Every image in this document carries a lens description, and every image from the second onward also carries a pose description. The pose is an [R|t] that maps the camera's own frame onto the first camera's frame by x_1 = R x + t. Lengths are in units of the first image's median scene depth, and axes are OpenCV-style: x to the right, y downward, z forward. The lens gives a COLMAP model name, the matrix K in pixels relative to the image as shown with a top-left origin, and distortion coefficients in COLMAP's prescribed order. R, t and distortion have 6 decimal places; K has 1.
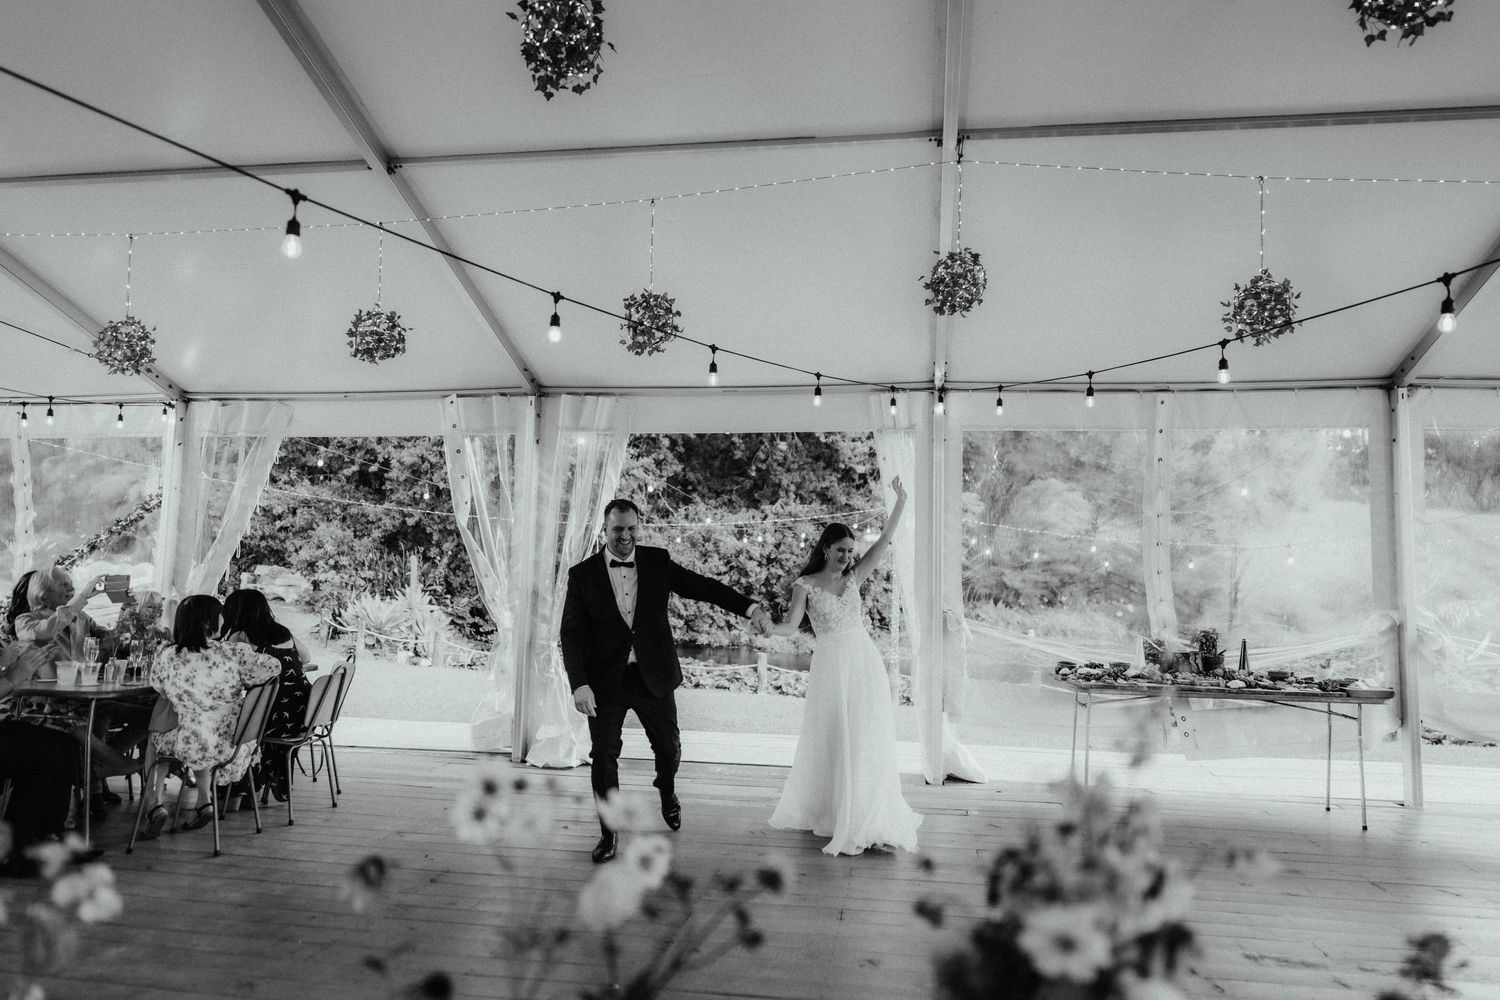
lens RADIAL K [[1010.5, 0, 741.0], [0, 1010.5, 497.2], [0, 0, 1]] dist [-0.042392, 0.049381]
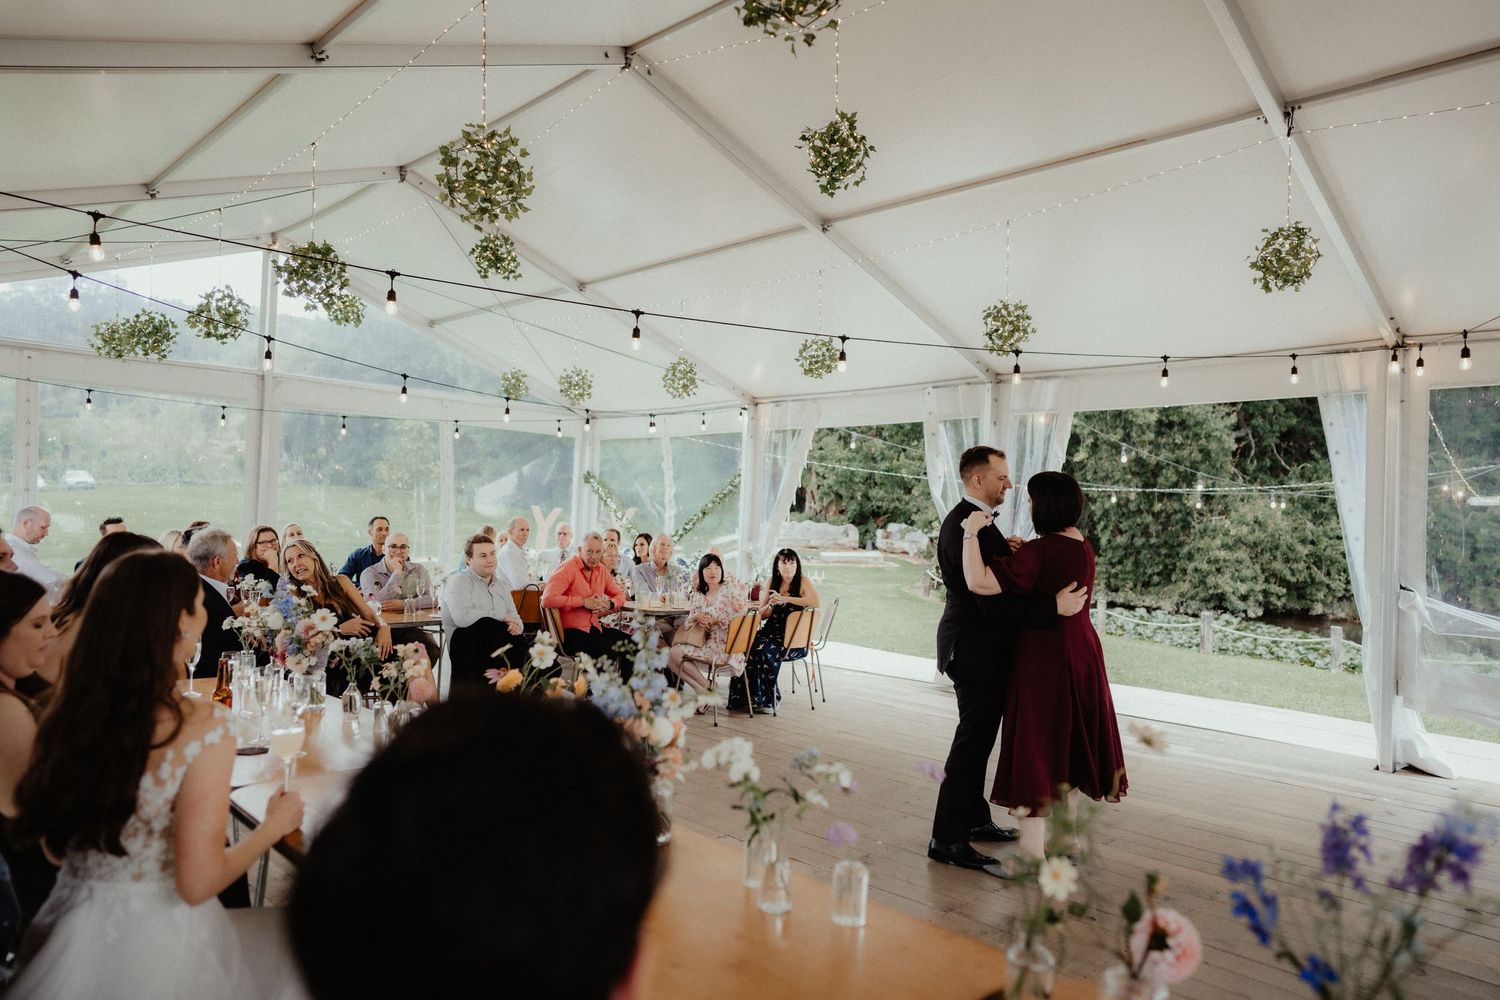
lens RADIAL K [[1010.5, 0, 735.3], [0, 1010.5, 483.8], [0, 0, 1]] dist [-0.042392, 0.049381]
pose [[0.793568, -0.012932, -0.608344, 0.352106], [0.029502, 0.999416, 0.017240, -0.019824], [0.607766, -0.031628, 0.793486, -0.126814]]
